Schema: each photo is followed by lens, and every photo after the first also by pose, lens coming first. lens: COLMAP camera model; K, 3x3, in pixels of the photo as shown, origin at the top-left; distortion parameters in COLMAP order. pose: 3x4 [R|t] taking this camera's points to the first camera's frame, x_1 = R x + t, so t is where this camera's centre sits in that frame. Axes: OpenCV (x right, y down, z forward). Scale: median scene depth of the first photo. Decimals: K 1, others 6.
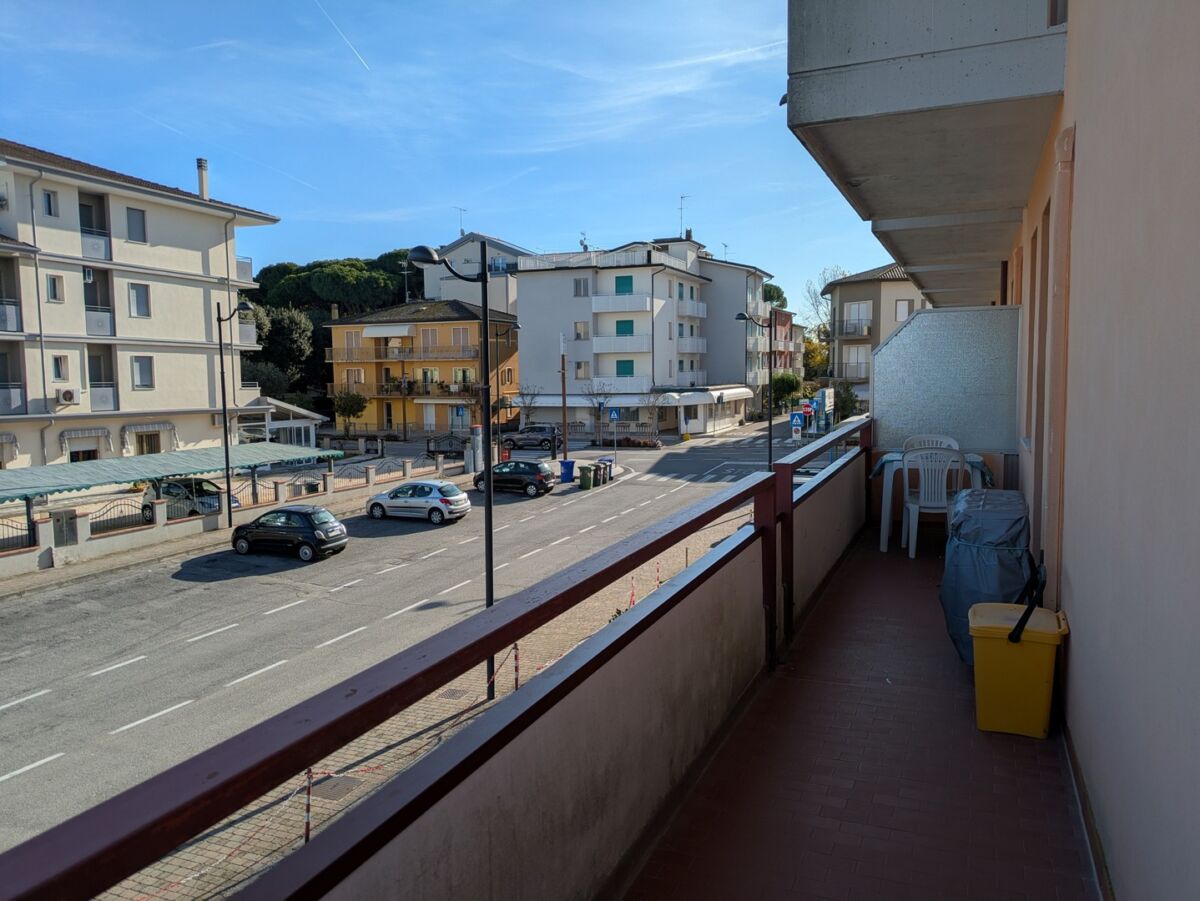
lens RADIAL K [[893.1, 0, 600.0], [0, 893.1, 450.5], [0, 0, 1]] dist [0.050433, -0.035003]
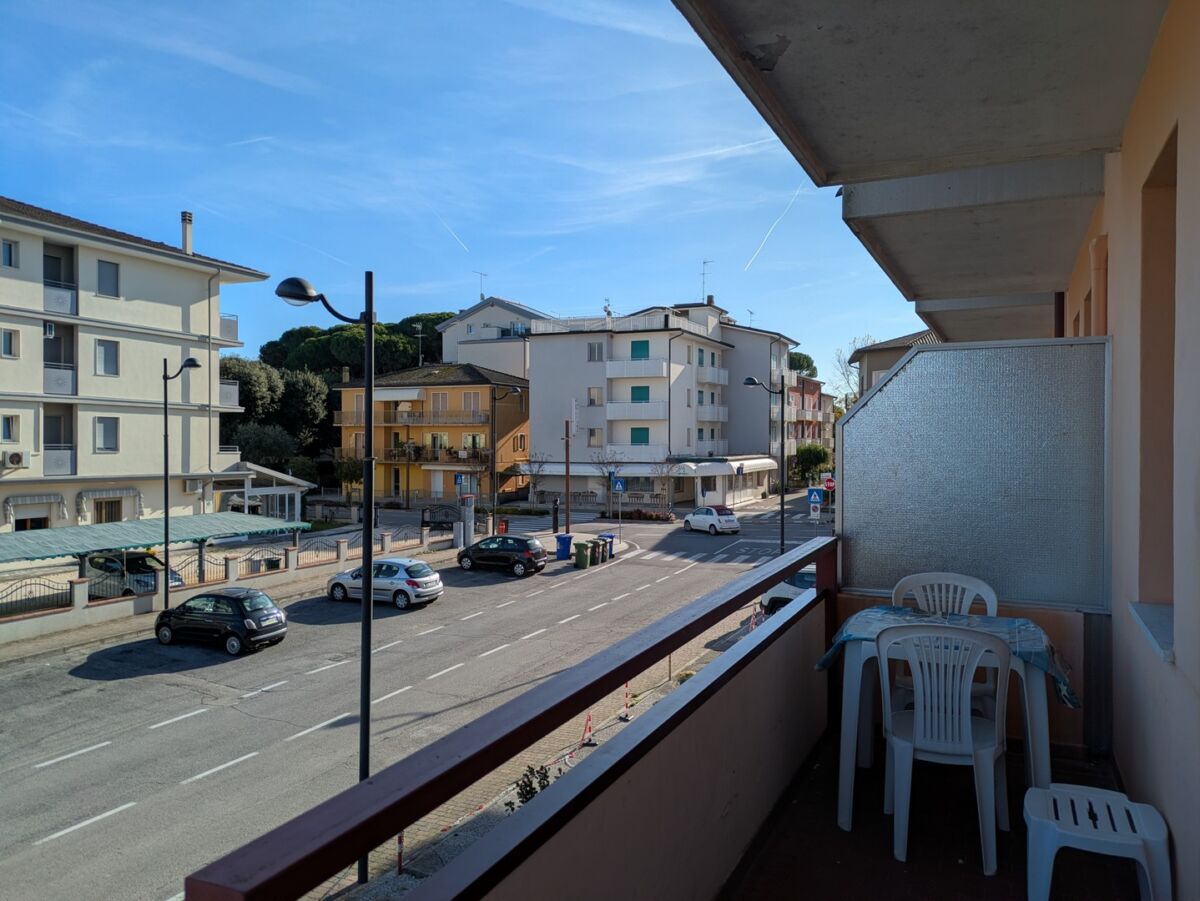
lens RADIAL K [[893.1, 0, 600.0], [0, 893.1, 450.5], [0, 0, 1]] dist [0.050433, -0.035003]
pose [[0.999207, 0.014893, -0.036920, 0.036193], [-0.017603, 0.997087, -0.074207, -0.009603], [0.035707, 0.074798, 0.996559, 0.089907]]
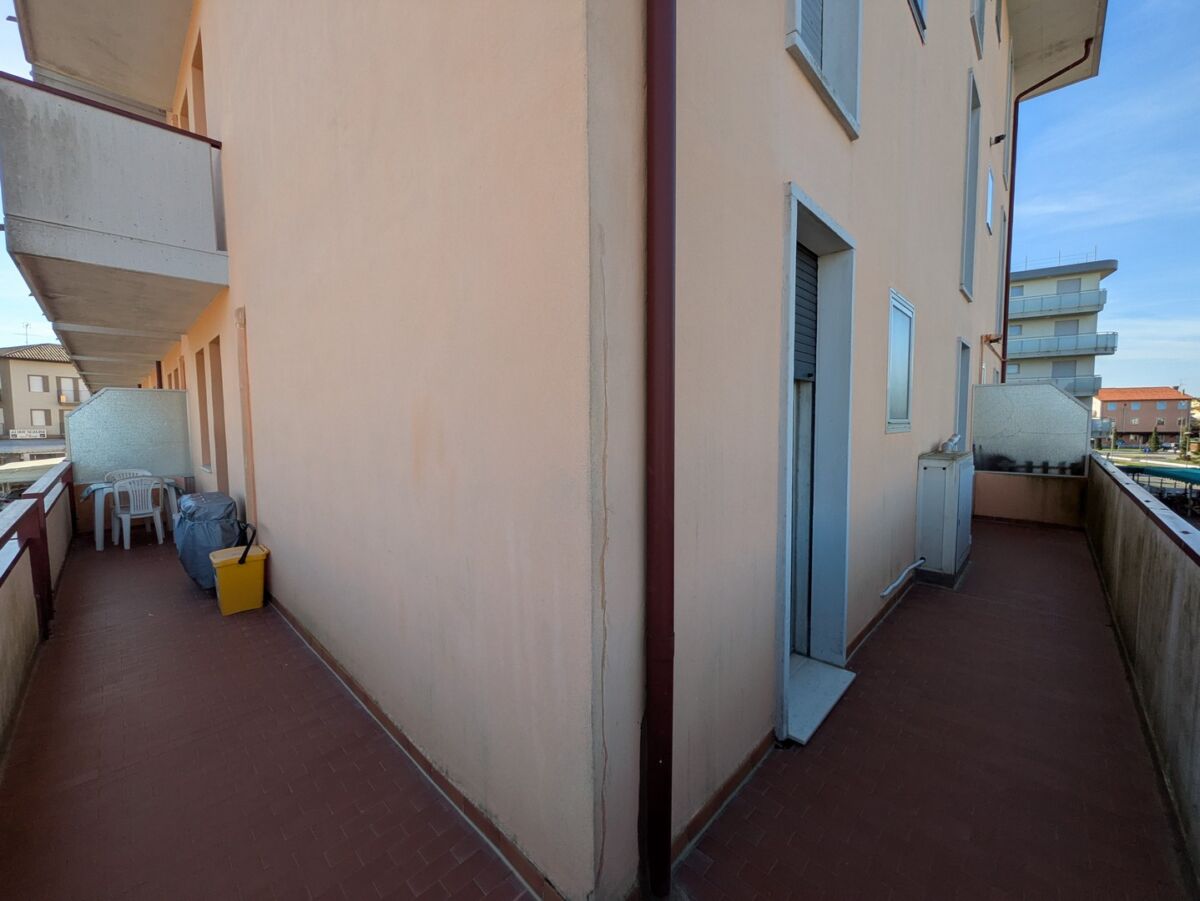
lens RADIAL K [[474.0, 0, 600.7], [0, 474.0, 454.8], [0, 0, 1]] dist [0.000772, -0.000111]
pose [[0.365017, -0.054703, 0.929392, -0.018315], [0.087311, 0.995884, 0.024325, 0.001696], [-0.926898, 0.072267, 0.368291, -0.010966]]
